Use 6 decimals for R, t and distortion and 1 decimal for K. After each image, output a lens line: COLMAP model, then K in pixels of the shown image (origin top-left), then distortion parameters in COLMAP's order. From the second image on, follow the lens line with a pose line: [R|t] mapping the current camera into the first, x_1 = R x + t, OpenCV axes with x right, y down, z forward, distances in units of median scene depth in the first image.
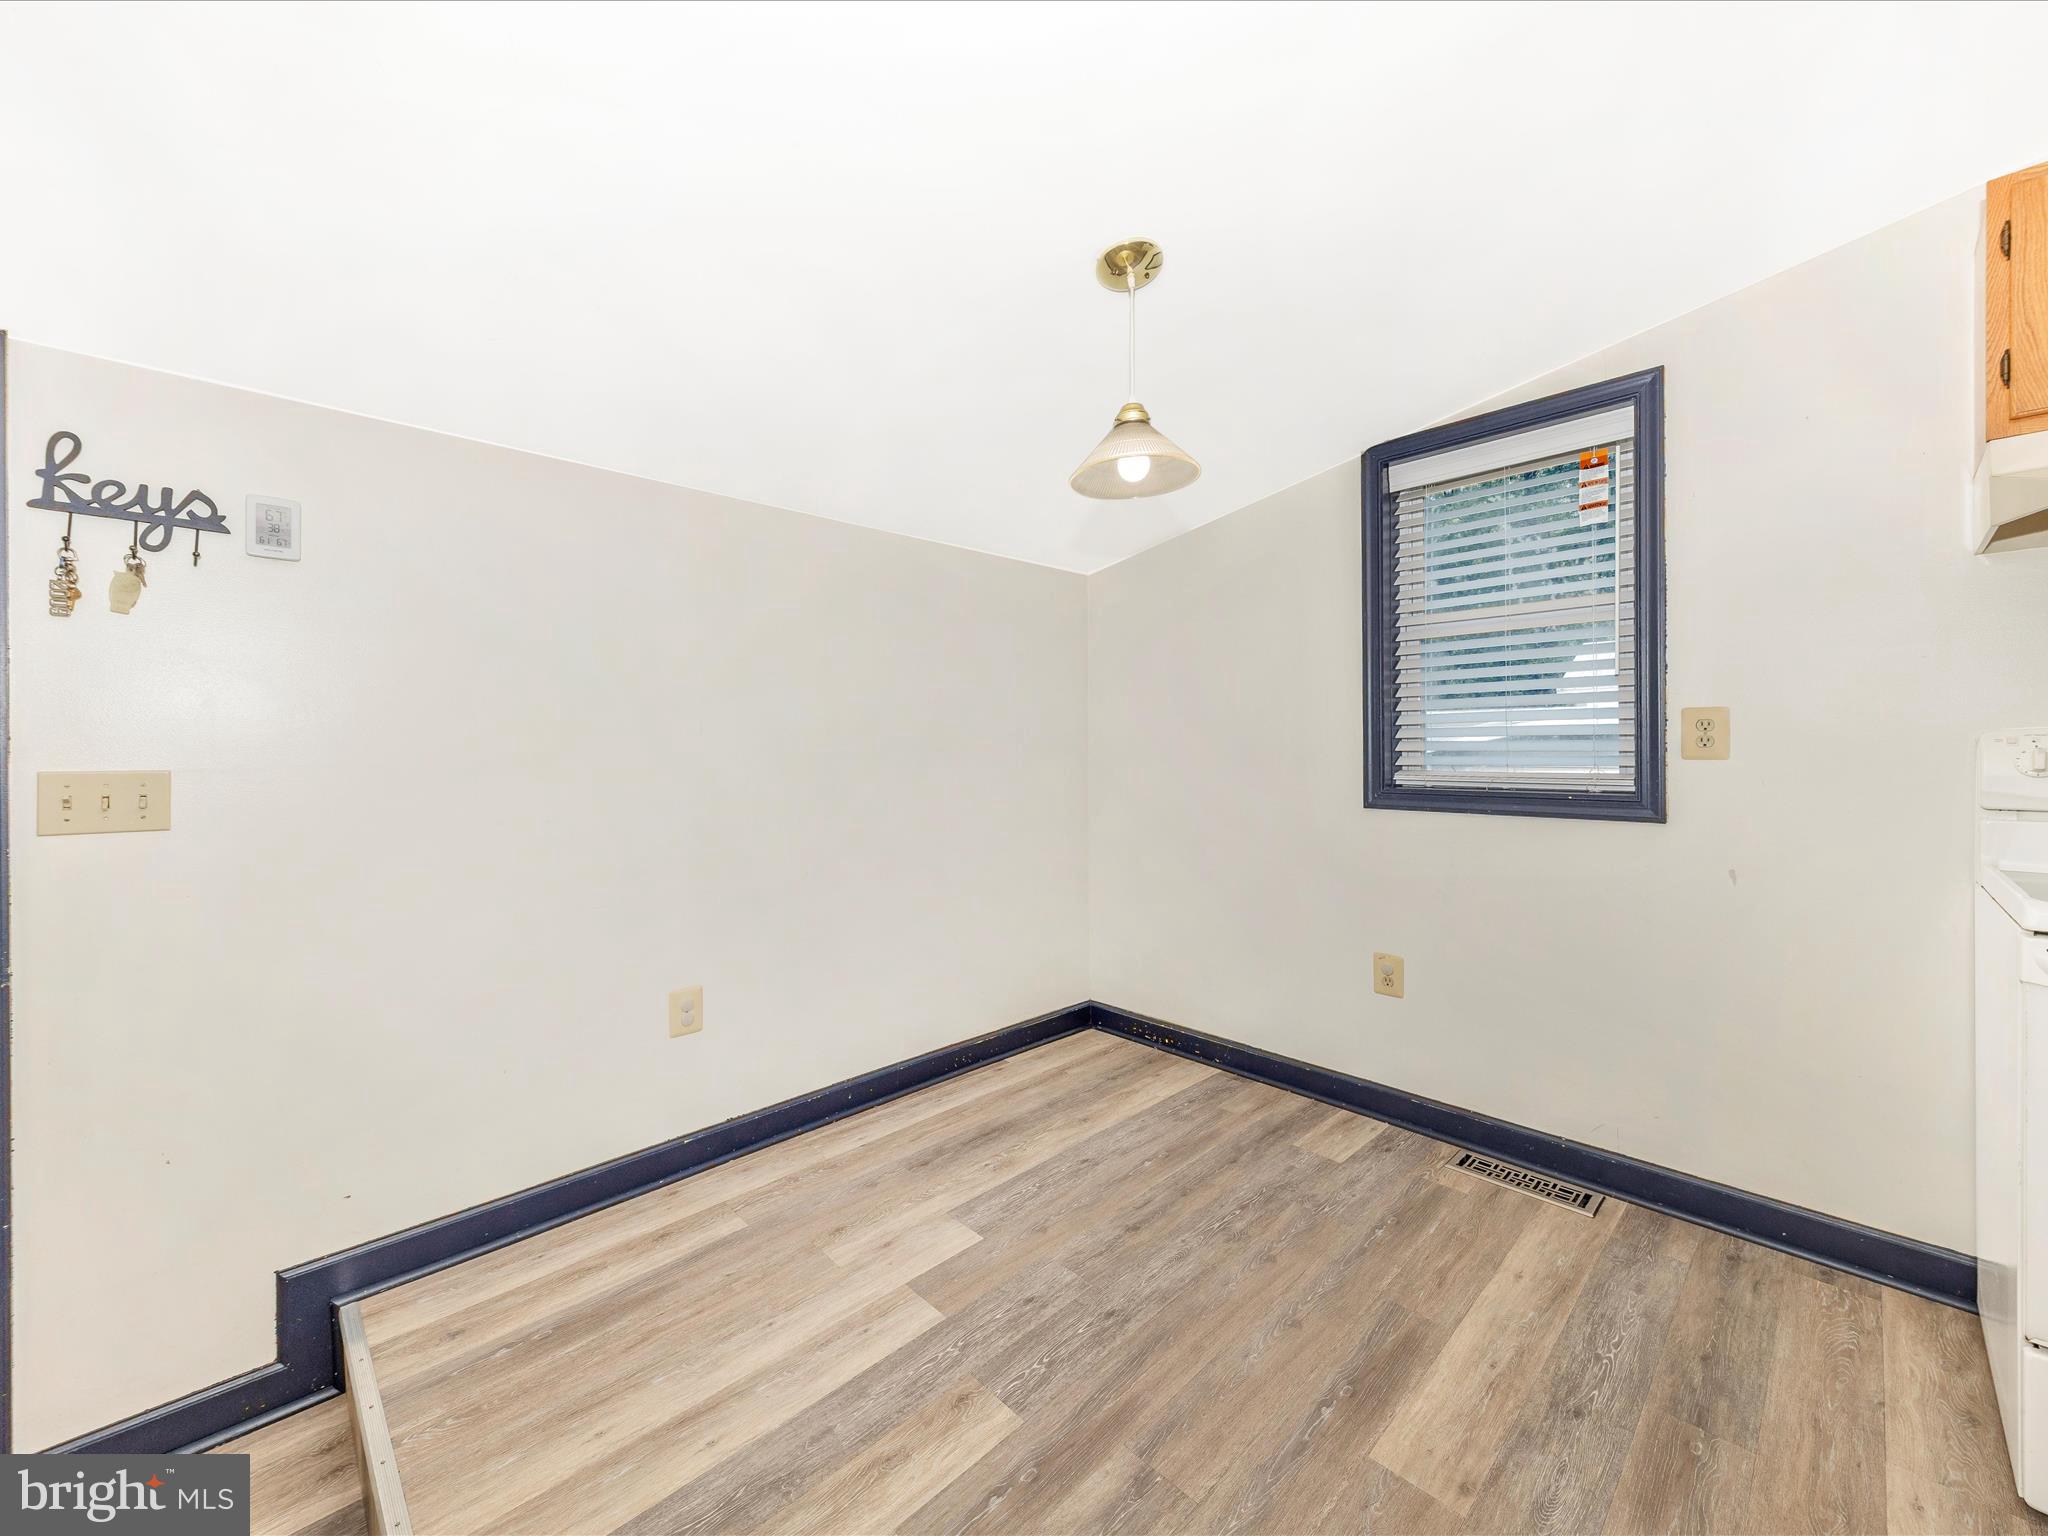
lens RADIAL K [[811.4, 0, 1033.4], [0, 811.4, 753.6], [0, 0, 1]] dist [0.017767, -0.004594]
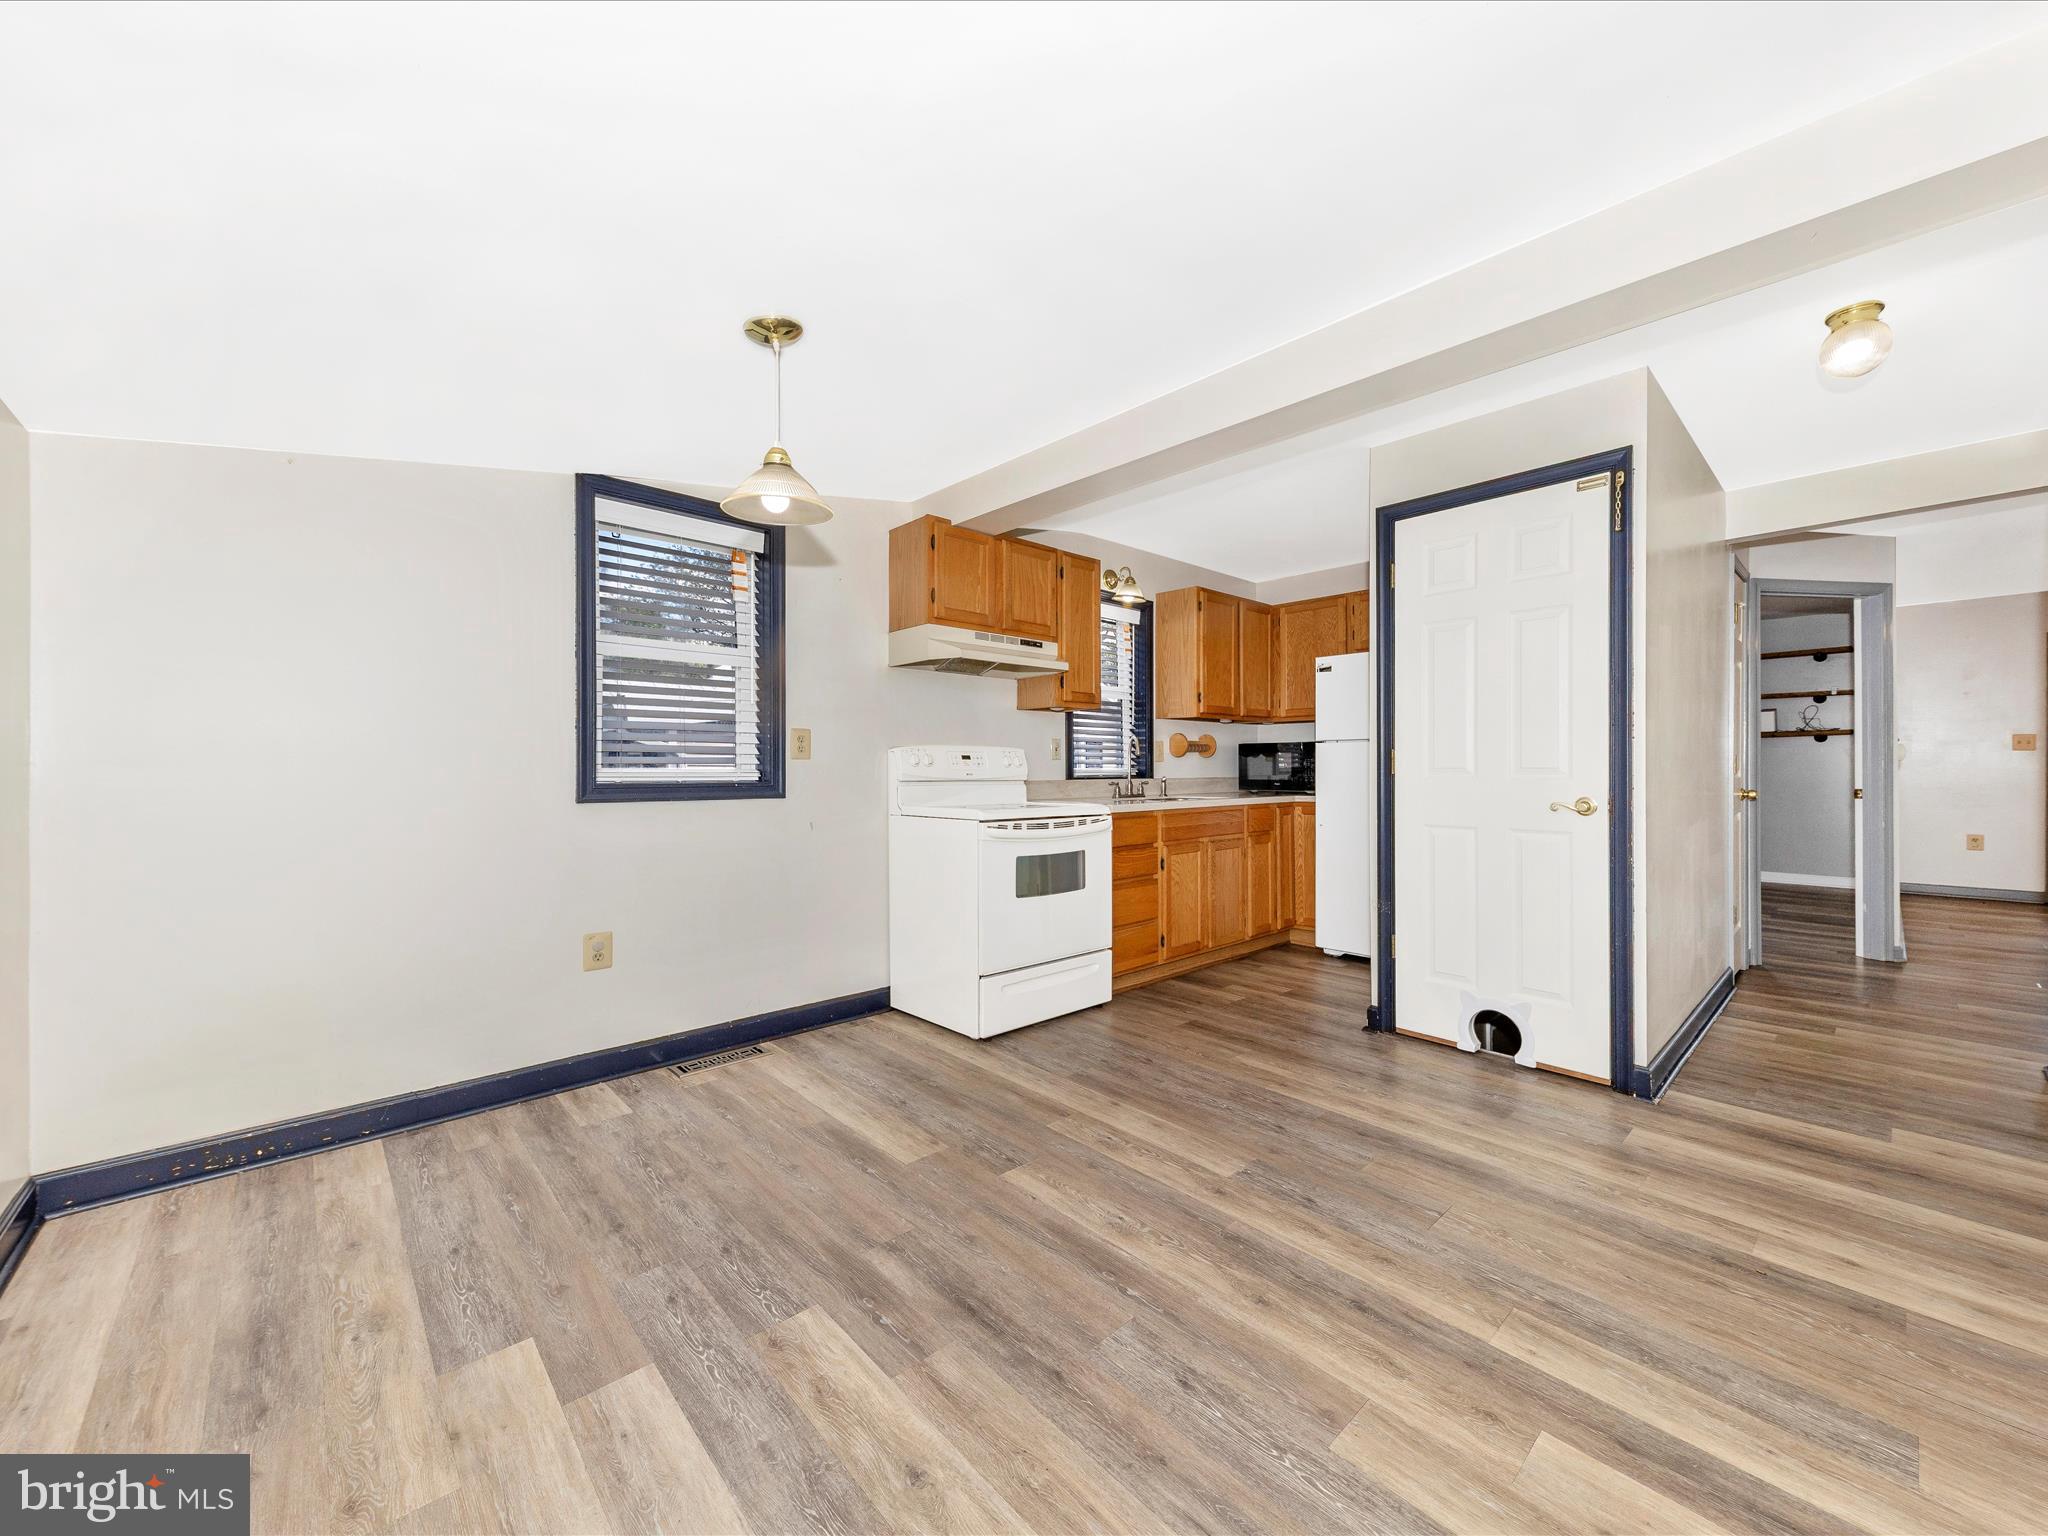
lens RADIAL K [[811.4, 0, 1039.4], [0, 811.4, 771.7], [0, 0, 1]] dist [0.017767, -0.004594]
pose [[0.009240, 0.003077, 0.999953, -0.832534], [0.005856, 0.999978, -0.003131, 0.039494], [-0.999940, 0.005885, 0.009222, 0.468223]]
